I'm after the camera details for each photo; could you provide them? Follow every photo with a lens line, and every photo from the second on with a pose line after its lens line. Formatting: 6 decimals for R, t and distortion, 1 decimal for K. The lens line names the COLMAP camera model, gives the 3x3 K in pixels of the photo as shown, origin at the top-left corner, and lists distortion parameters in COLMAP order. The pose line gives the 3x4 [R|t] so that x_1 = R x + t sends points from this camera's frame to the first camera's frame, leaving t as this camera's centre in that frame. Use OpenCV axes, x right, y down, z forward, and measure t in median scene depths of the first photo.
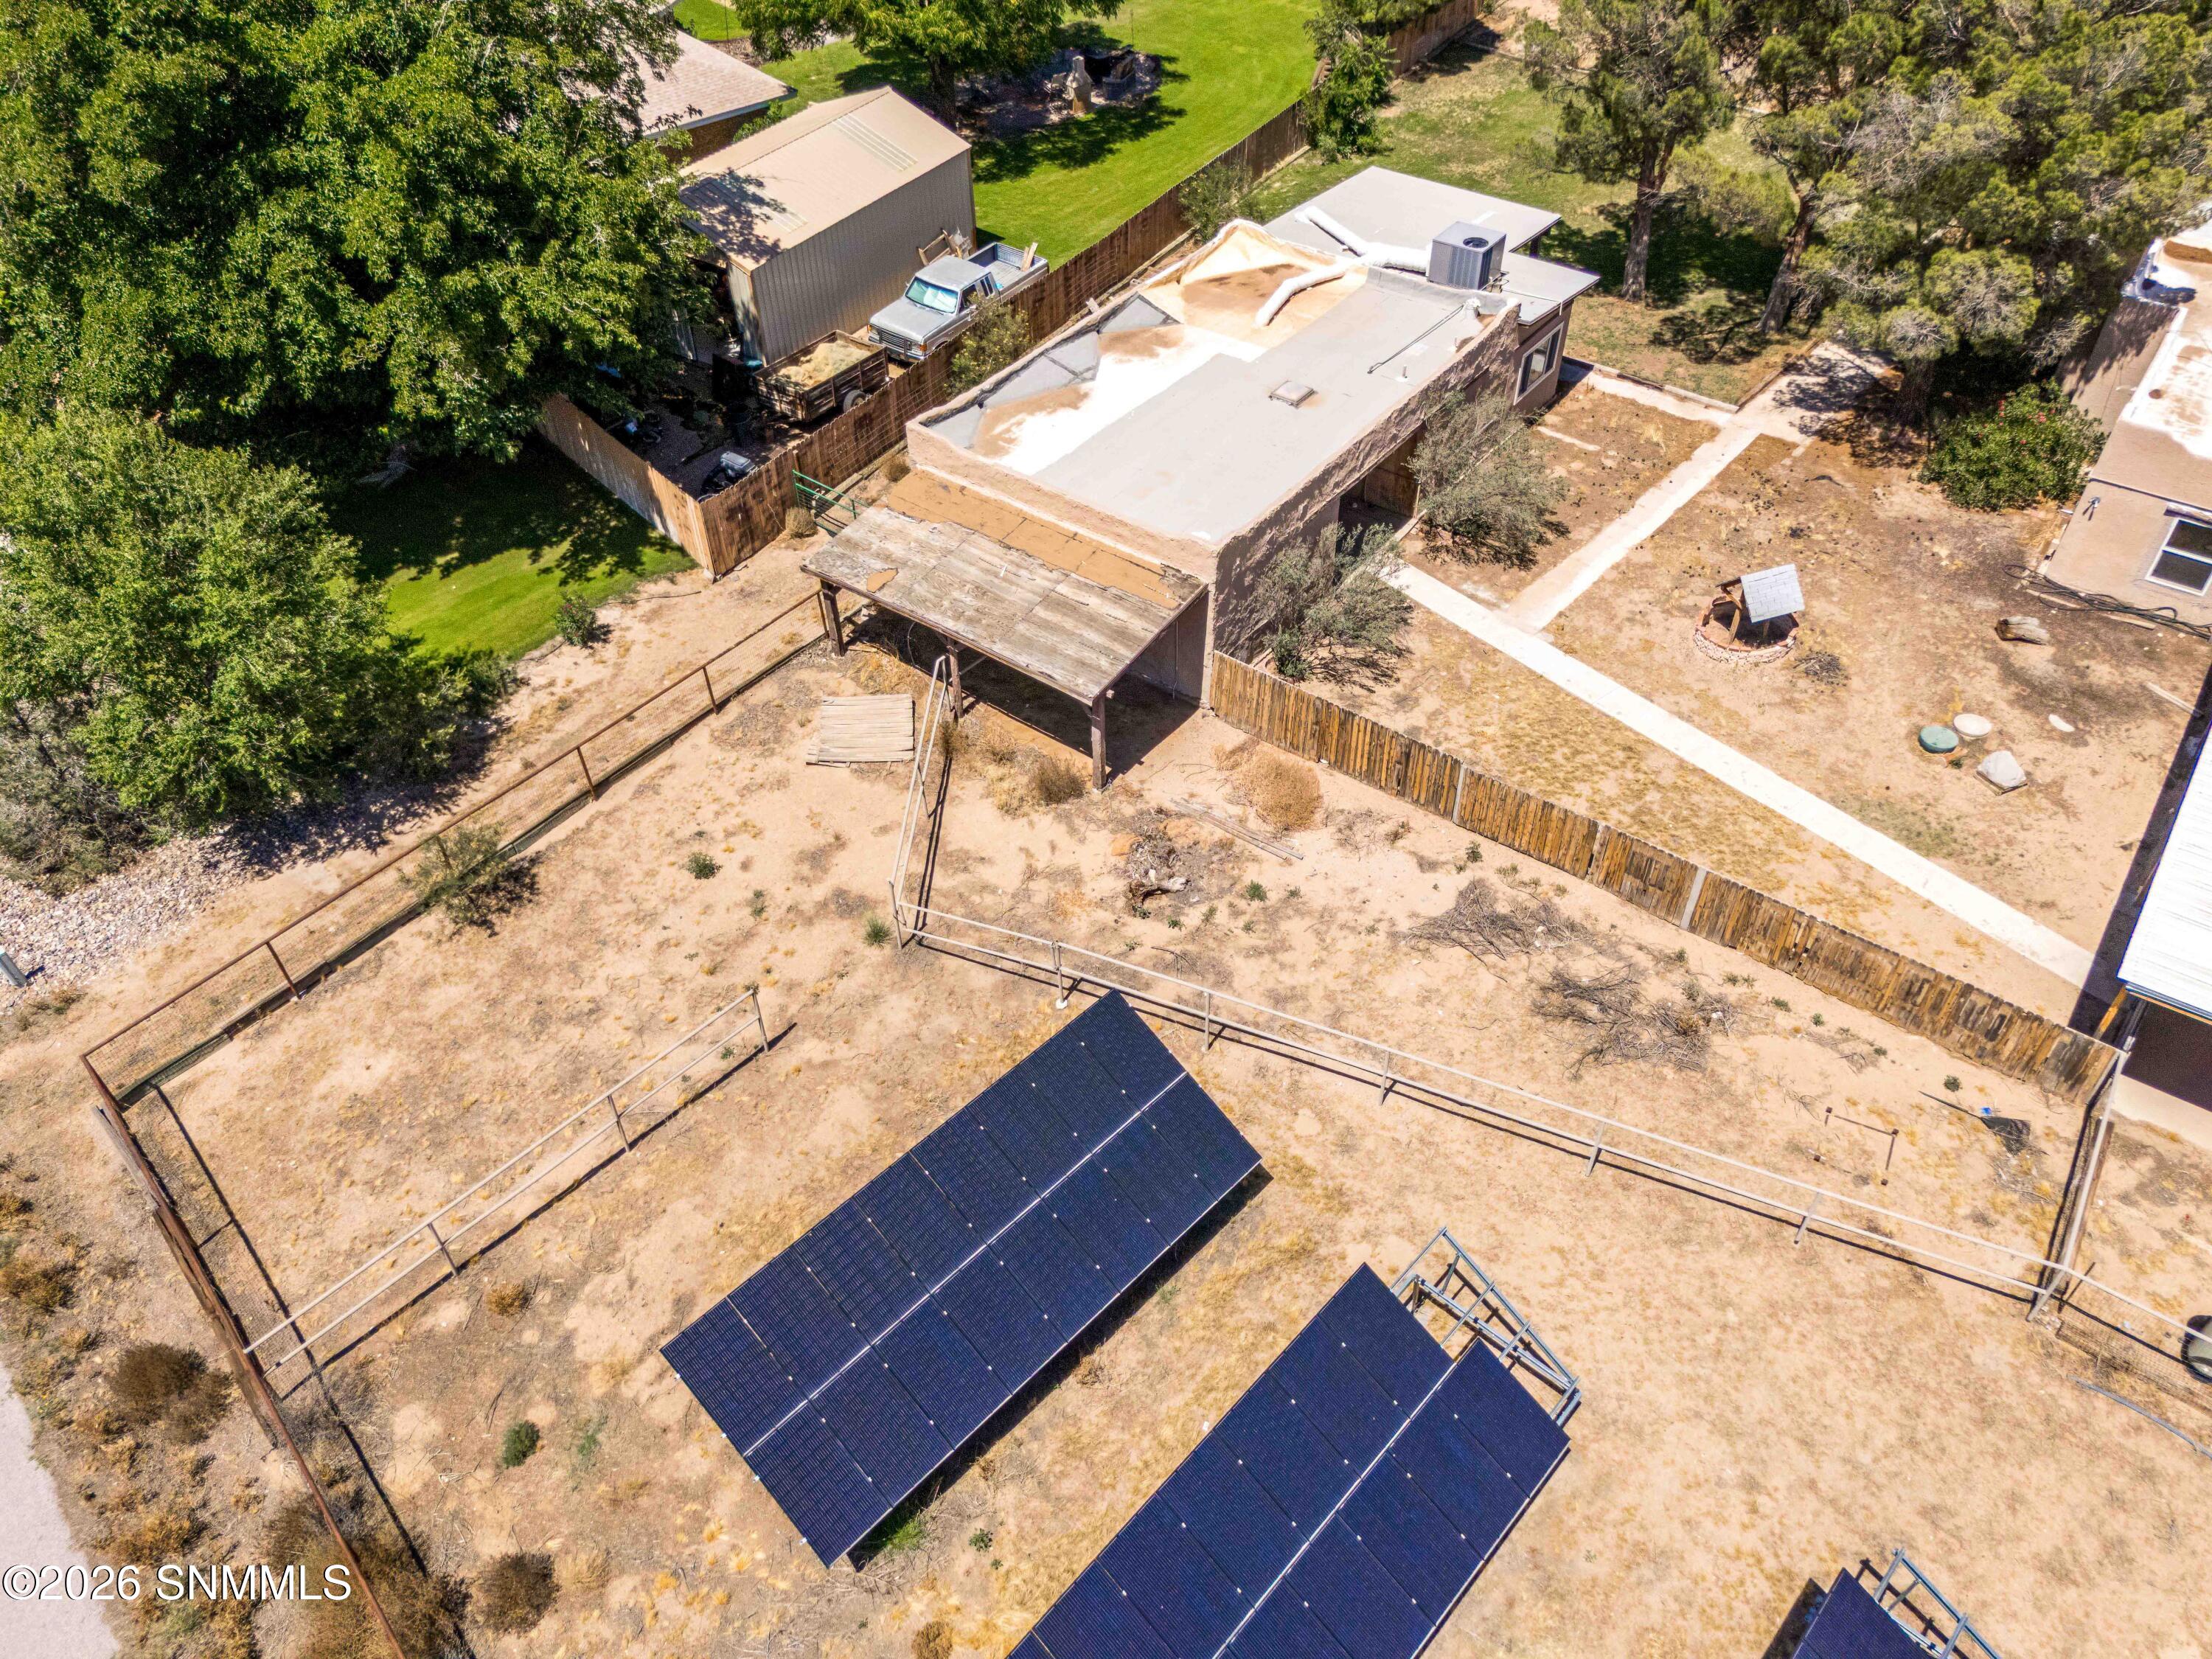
lens RADIAL K [[1631.0, 0, 1116.6], [0, 1631.0, 822.8], [0, 0, 1]] dist [0.073206, -0.039861]
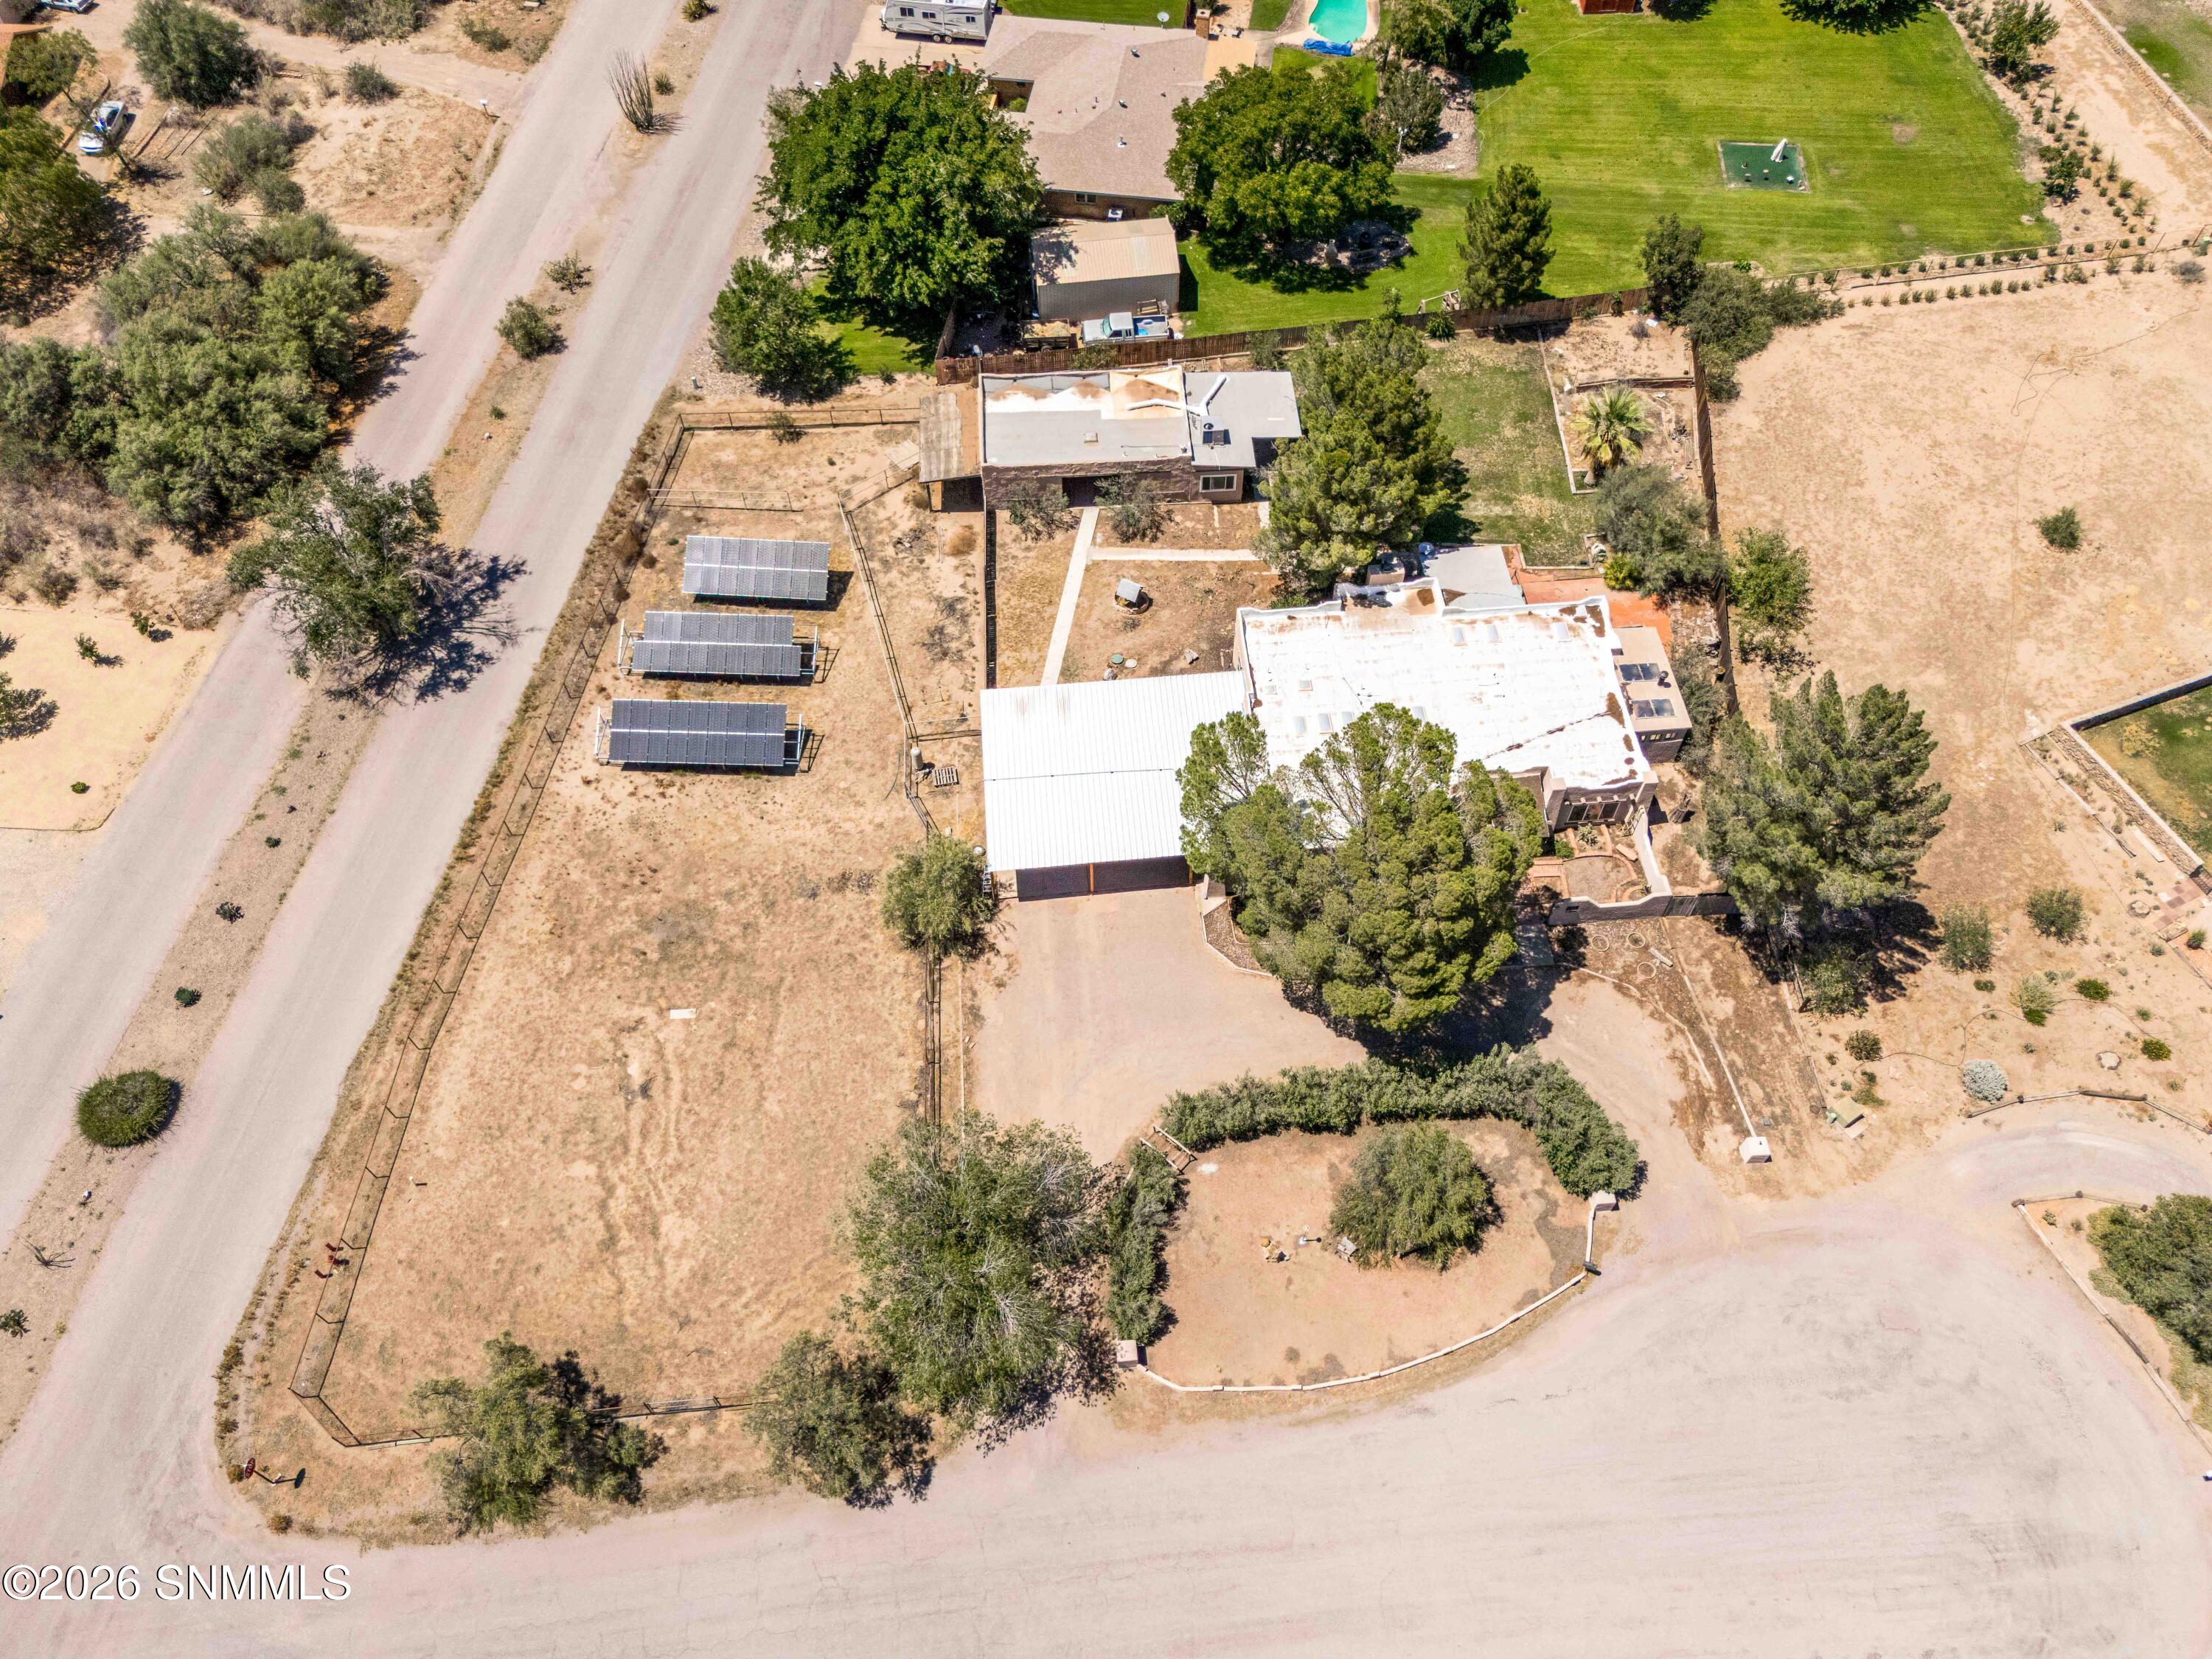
lens RADIAL K [[1631.0, 0, 1112.5], [0, 1631.0, 827.7], [0, 0, 1]] dist [0.073206, -0.039861]
pose [[0.646003, 0.633626, -0.425673, 1.924844], [-0.524710, 0.773615, 0.355246, -0.845971], [0.554400, -0.006135, 0.832228, -1.401550]]
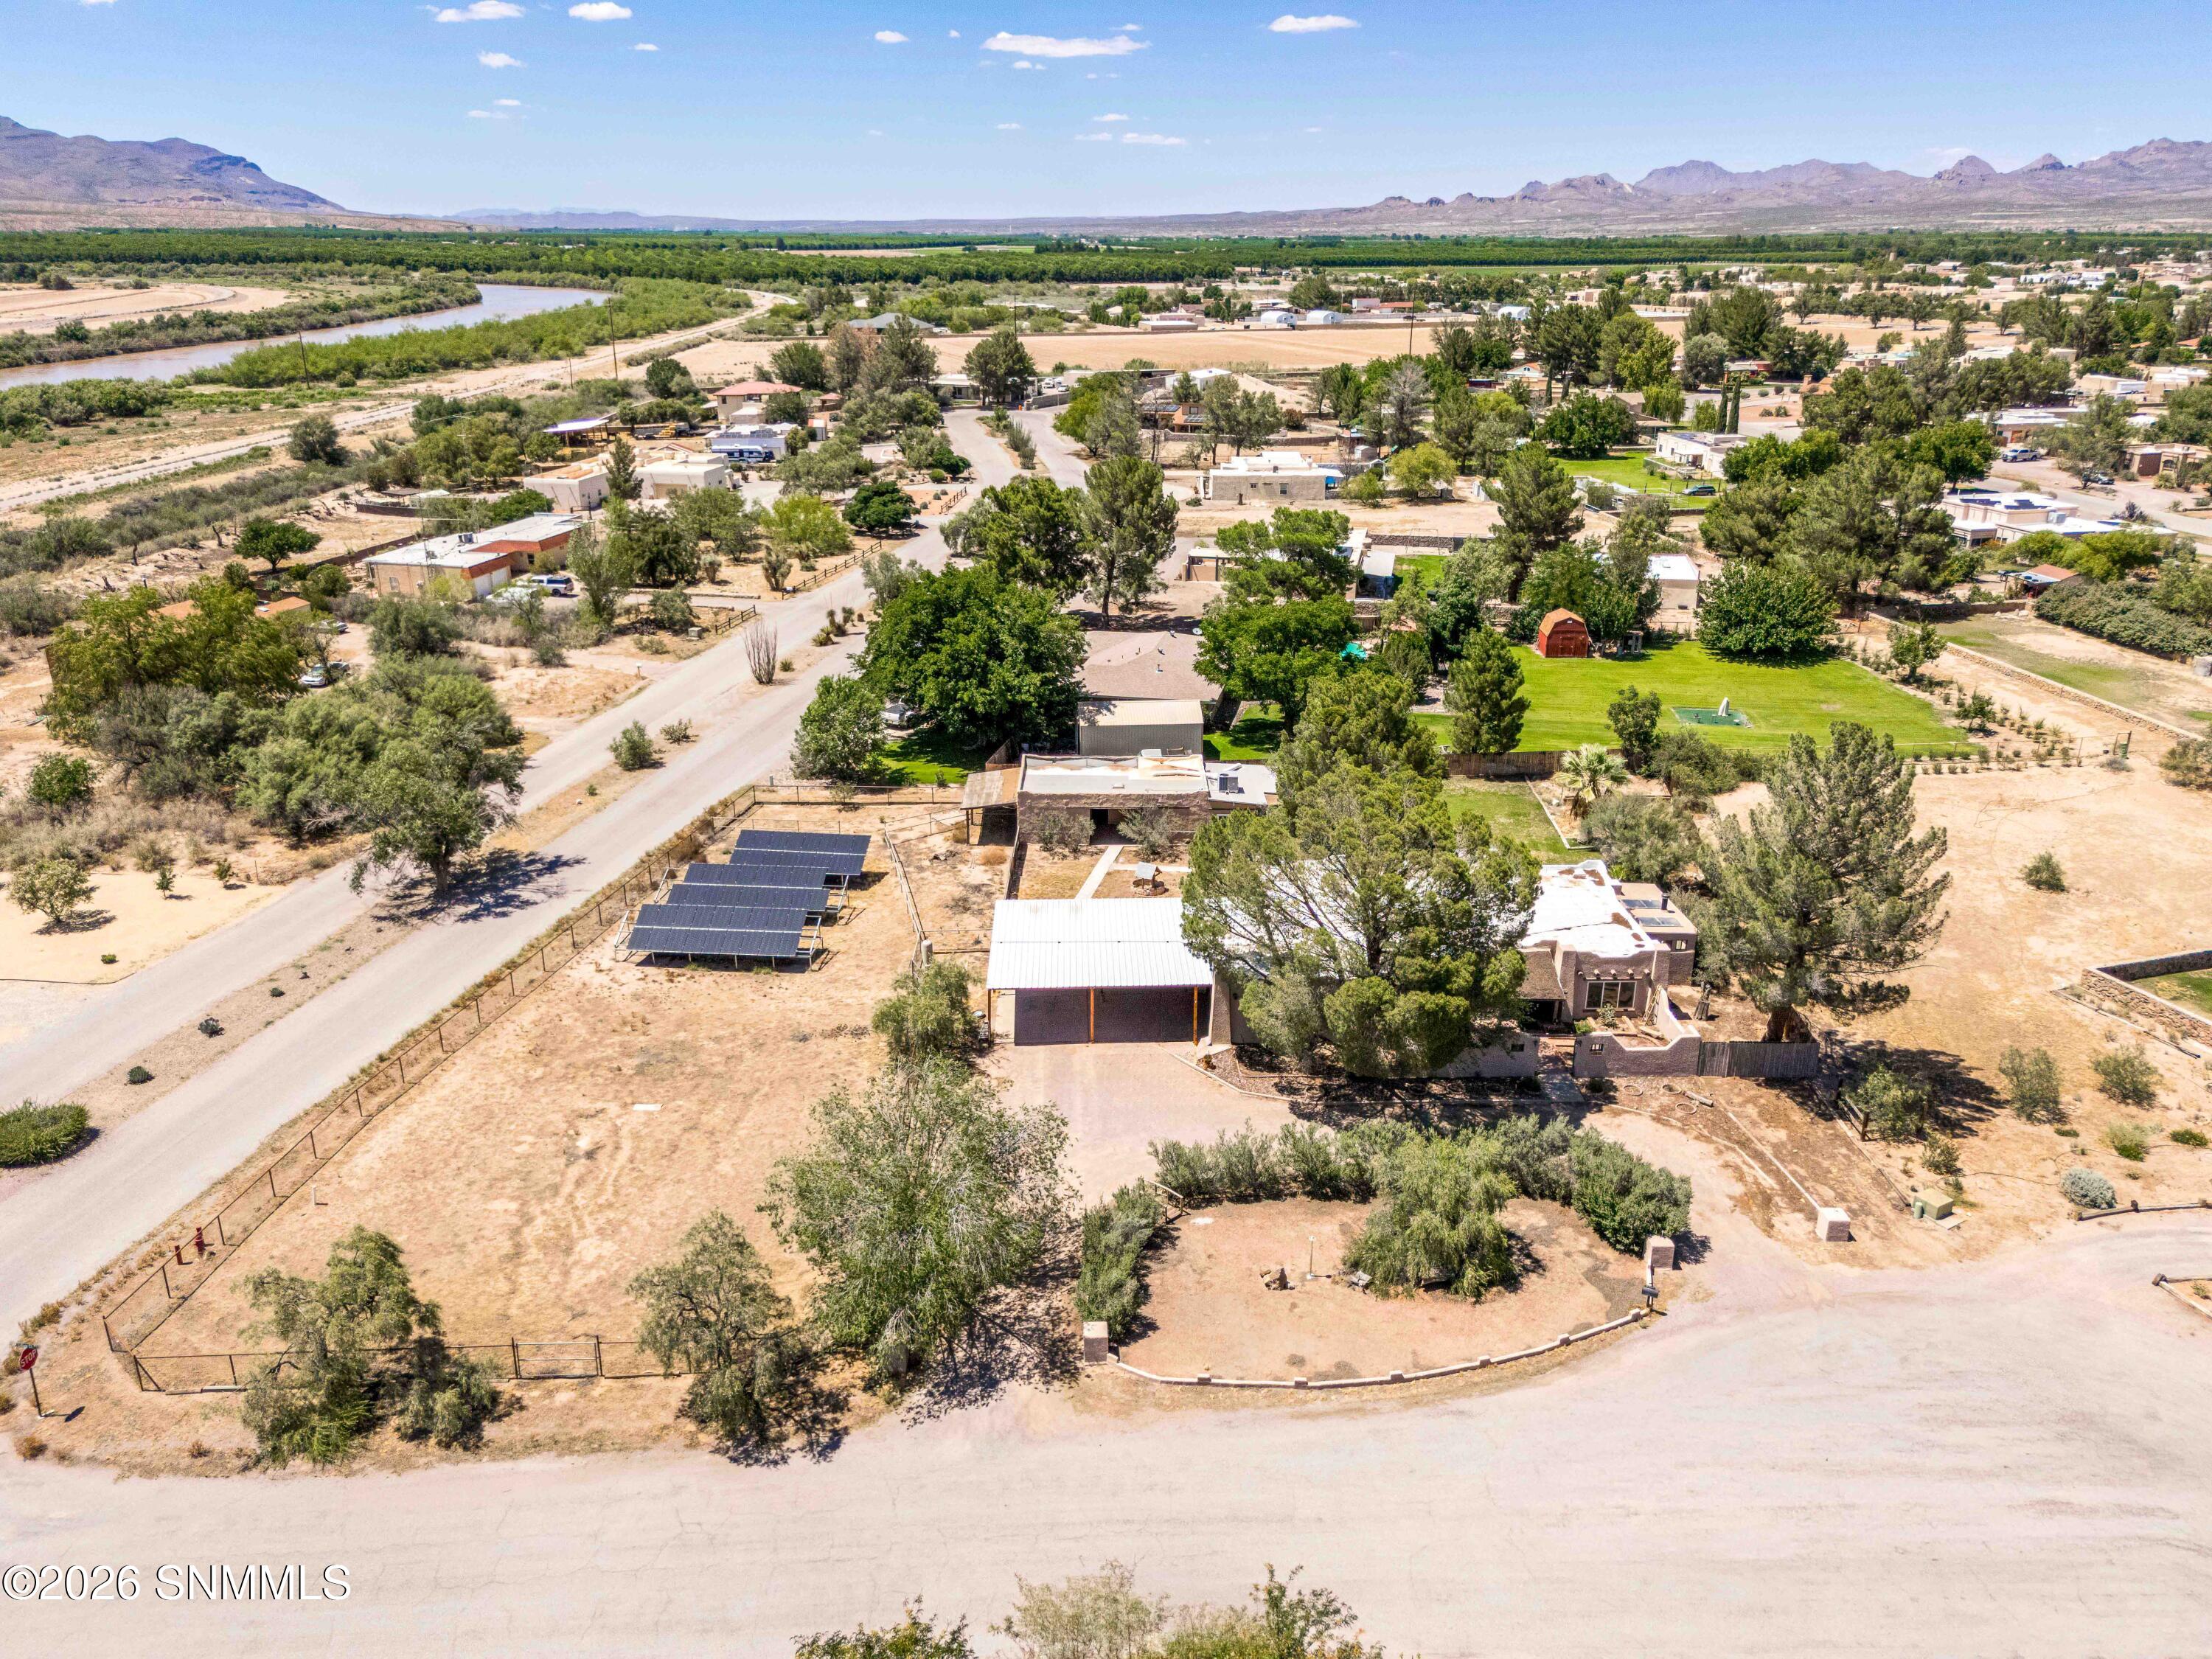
lens RADIAL K [[1631.0, 0, 1113.5], [0, 1631.0, 822.9], [0, 0, 1]] dist [0.073206, -0.039861]
pose [[0.604666, 0.280566, -0.745427, 2.663391], [-0.553134, 0.821321, -0.139553, 0.244689], [0.573081, 0.496704, 0.651815, -1.029734]]
